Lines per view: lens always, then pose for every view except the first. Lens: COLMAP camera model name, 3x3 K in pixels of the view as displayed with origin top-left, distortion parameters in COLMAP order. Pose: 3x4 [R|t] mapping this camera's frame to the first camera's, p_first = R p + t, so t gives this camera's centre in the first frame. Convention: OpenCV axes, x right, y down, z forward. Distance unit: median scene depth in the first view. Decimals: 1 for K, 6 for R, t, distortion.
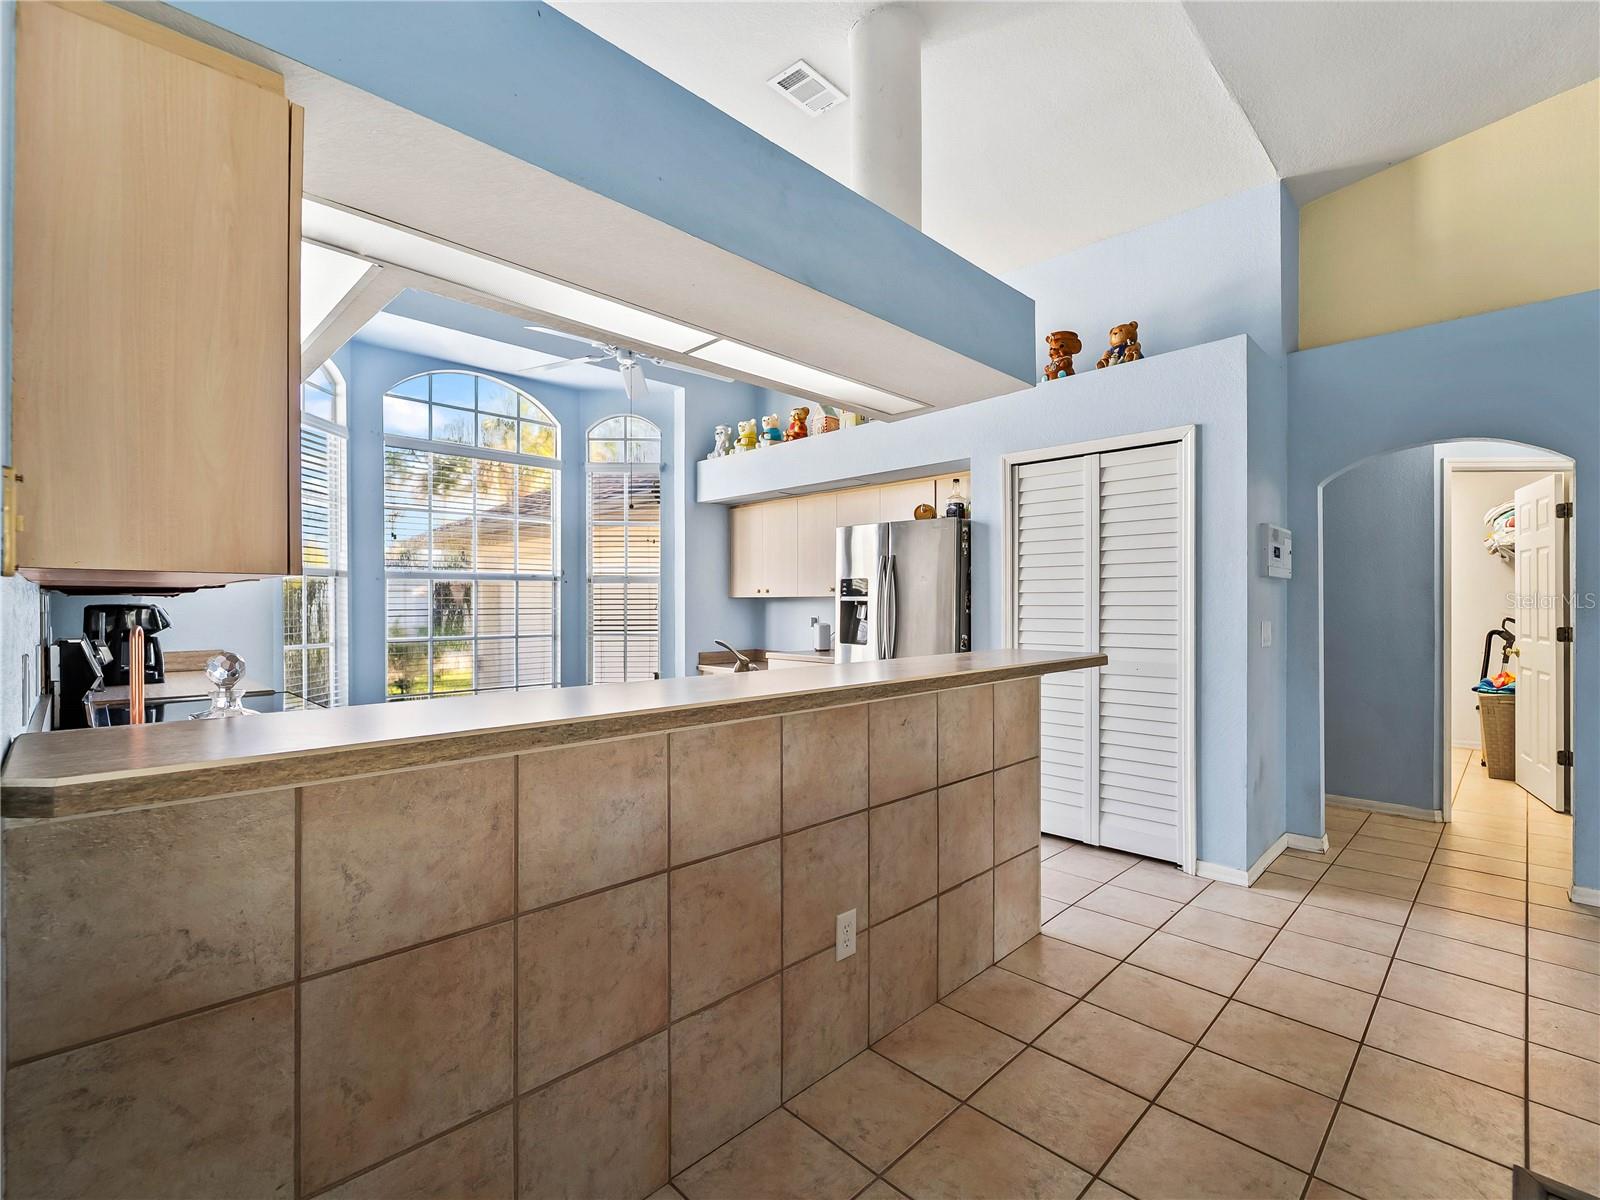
lens RADIAL K [[732.0, 0, 801.4], [0, 732.0, 601.1], [0, 0, 1]] dist [0.005542, -0.002215]
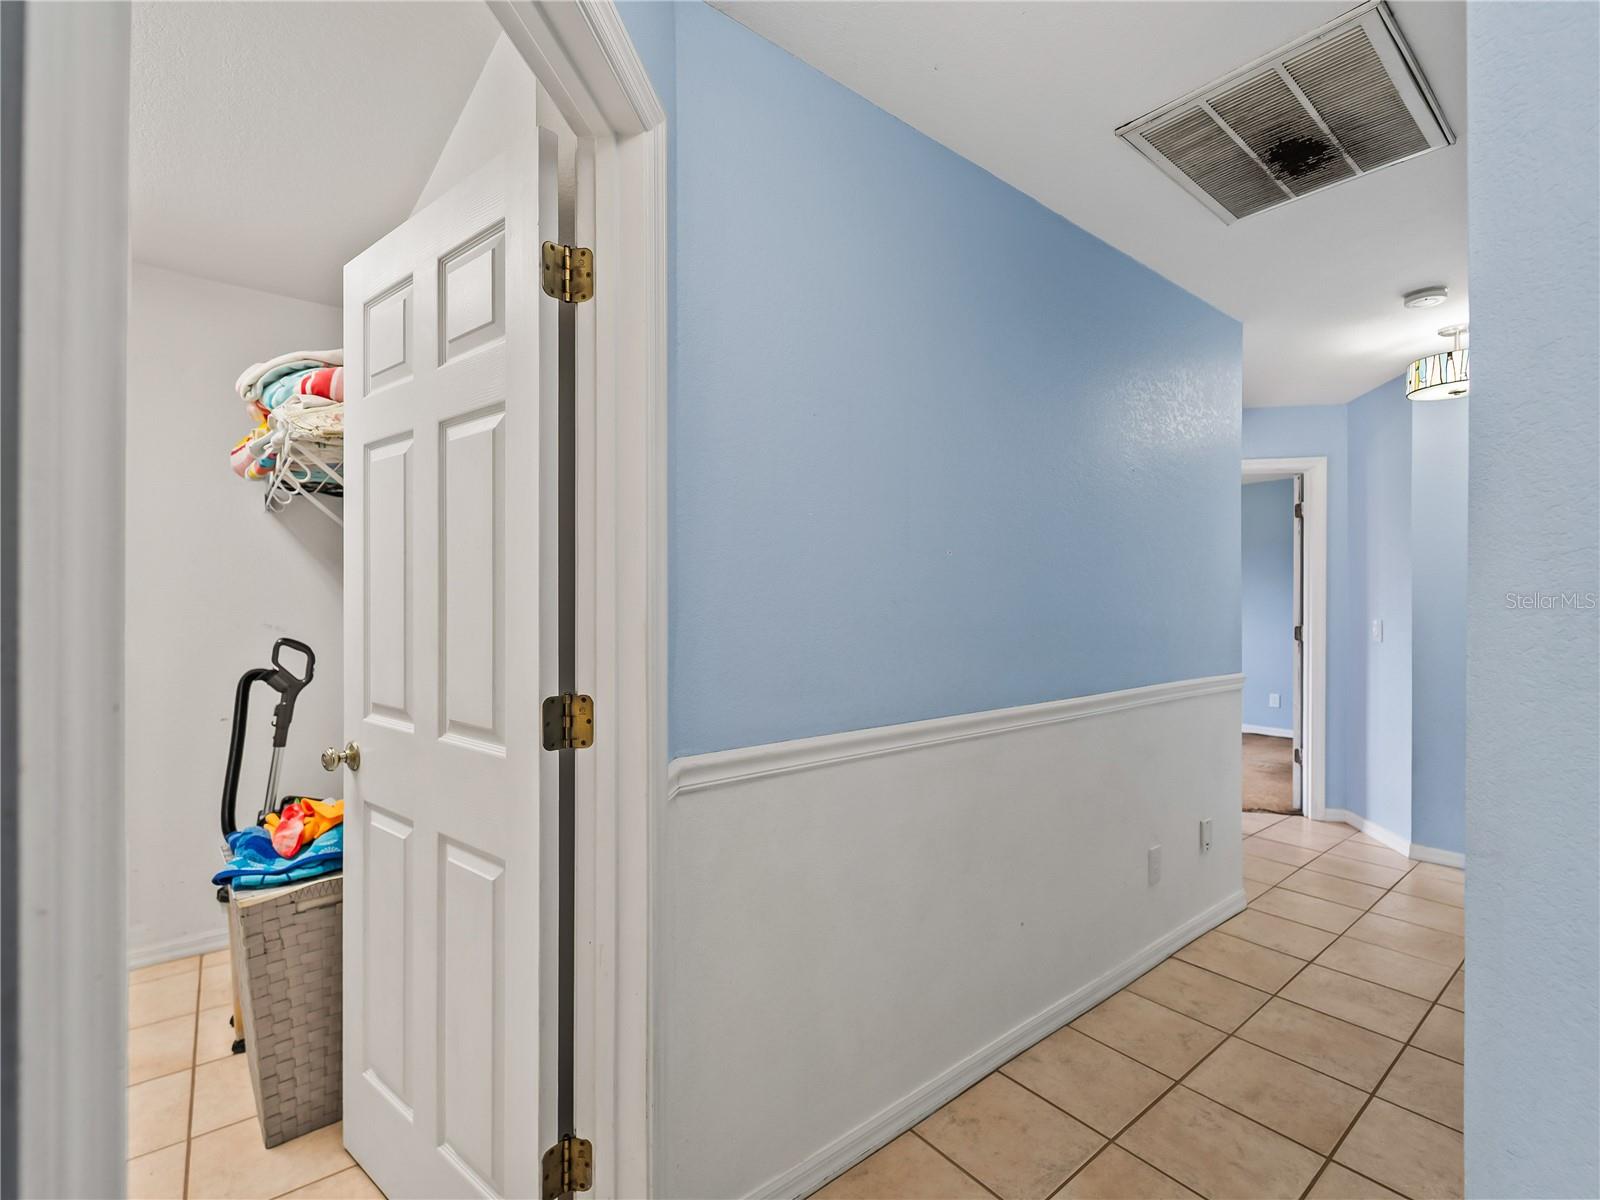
lens RADIAL K [[732.0, 0, 800.7], [0, 732.0, 600.3], [0, 0, 1]] dist [0.005542, -0.002215]
pose [[0.119954, 0.001037, 0.992779, 0.646915], [-0.004263, 0.999991, -0.000529, -0.000220], [-0.992770, -0.004168, 0.119957, 0.731669]]
